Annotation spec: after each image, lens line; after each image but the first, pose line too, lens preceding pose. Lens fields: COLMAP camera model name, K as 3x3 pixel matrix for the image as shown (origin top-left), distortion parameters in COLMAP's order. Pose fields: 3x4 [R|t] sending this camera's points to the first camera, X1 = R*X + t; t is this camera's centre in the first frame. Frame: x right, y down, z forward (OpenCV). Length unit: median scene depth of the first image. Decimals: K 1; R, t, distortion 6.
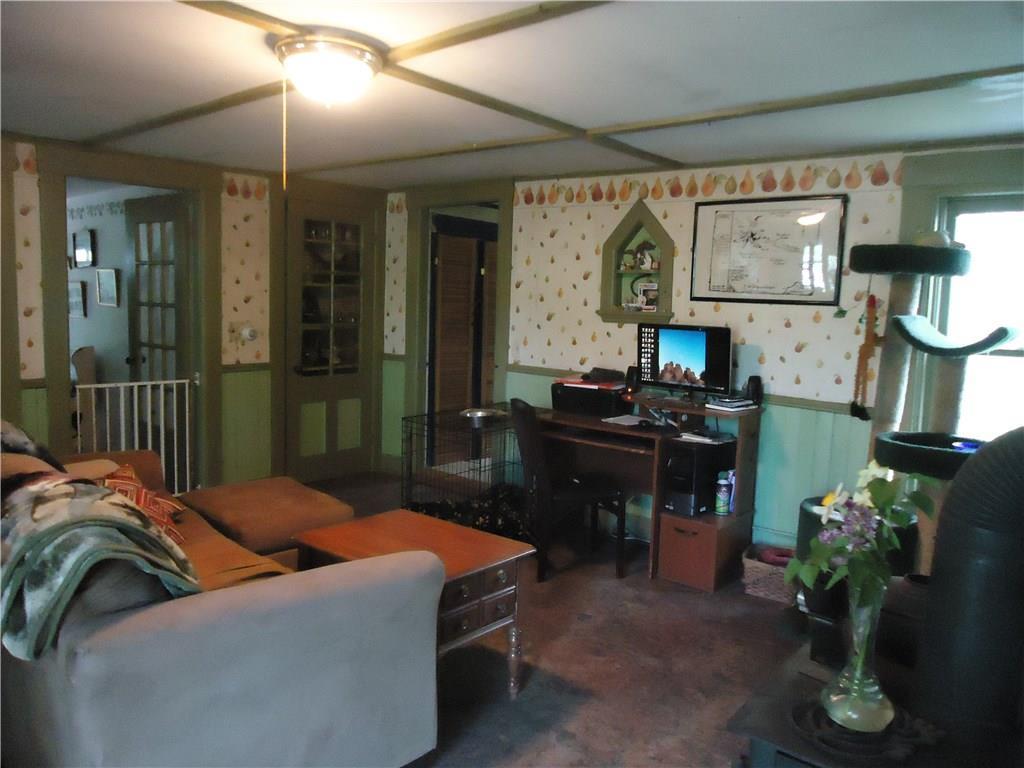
lens RADIAL K [[750.7, 0, 517.6], [0, 750.7, 383.9], [0, 0, 1]] dist [-0.023333, 0.007485]
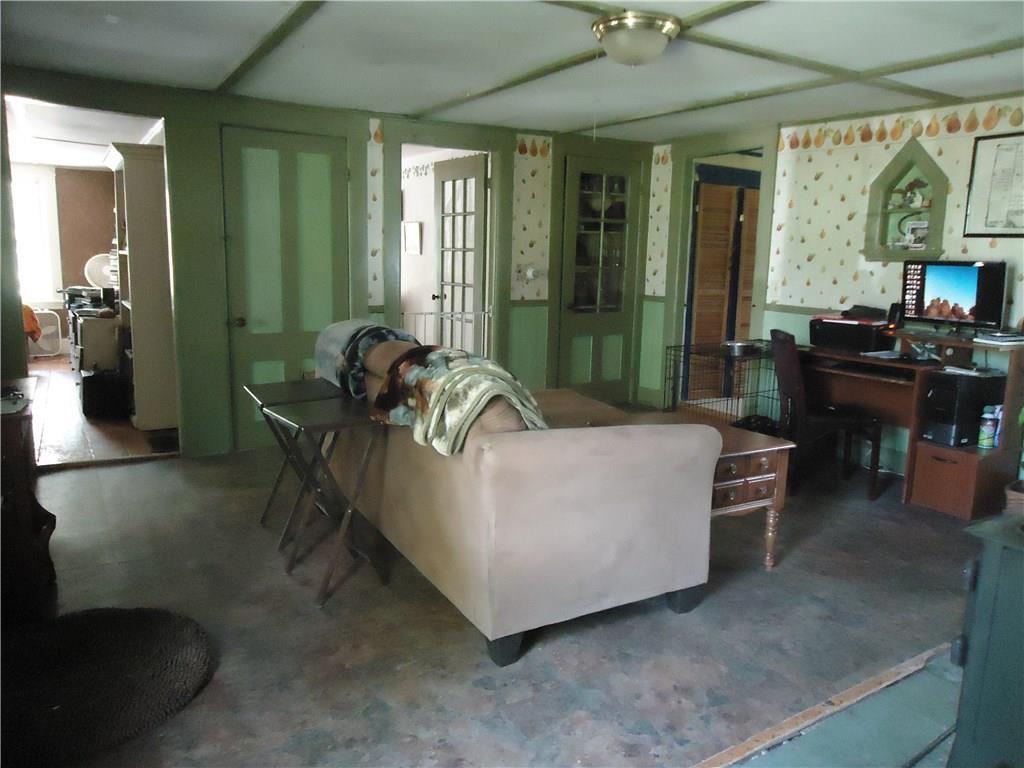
lens RADIAL K [[750.7, 0, 506.9], [0, 750.7, 384.6], [0, 0, 1]] dist [-0.023333, 0.007485]
pose [[0.947084, 0.044564, -0.317877, -0.020601], [-0.028426, 0.998069, 0.055229, 0.045659], [0.319724, -0.043270, 0.946522, -0.136251]]
